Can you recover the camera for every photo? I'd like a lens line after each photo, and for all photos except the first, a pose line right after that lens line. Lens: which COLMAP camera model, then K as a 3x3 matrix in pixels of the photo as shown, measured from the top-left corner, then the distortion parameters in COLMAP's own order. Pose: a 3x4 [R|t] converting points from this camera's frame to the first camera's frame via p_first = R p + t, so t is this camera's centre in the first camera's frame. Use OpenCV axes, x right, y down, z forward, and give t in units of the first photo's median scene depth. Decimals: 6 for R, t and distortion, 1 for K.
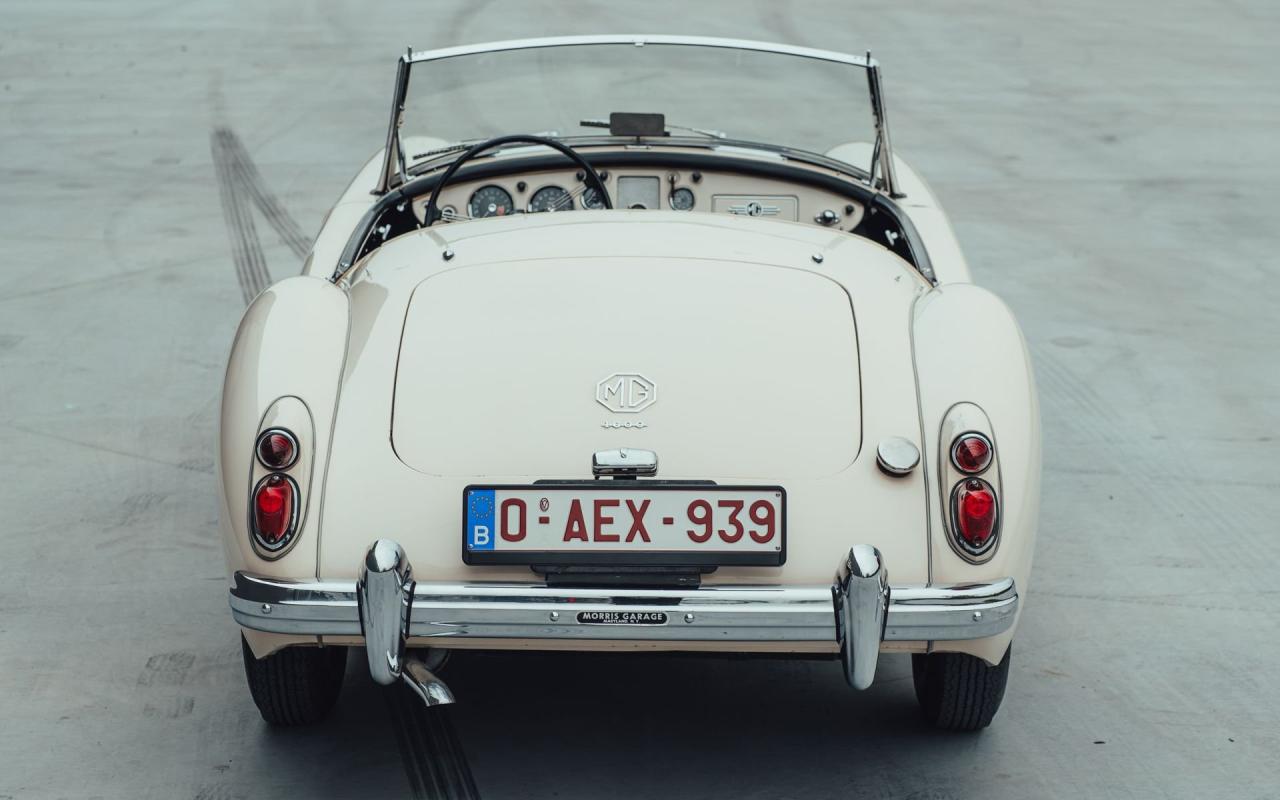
lens RADIAL K [[2809.1, 0, 640.0], [0, 2809.1, 400.0], [0, 0, 1]] dist [-0.036693, -0.000955]
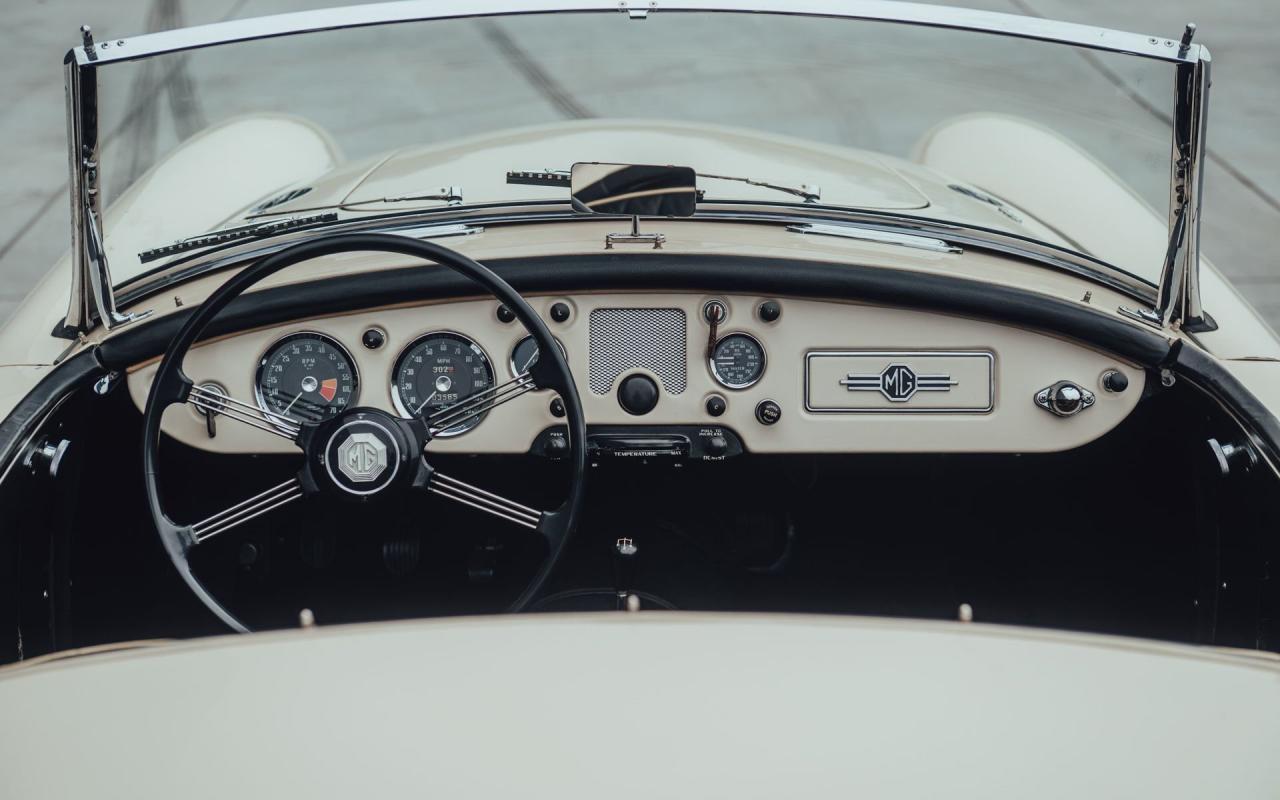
lens RADIAL K [[2322.2, 0, 640.0], [0, 2322.2, 400.0], [0, 0, 1]] dist [0.048636, 0.048914]
pose [[0.999814, -0.014063, 0.013223, -0.007673], [0.012742, 0.995377, 0.095192, -0.147229], [-0.014501, -0.095006, 0.995371, 0.930086]]
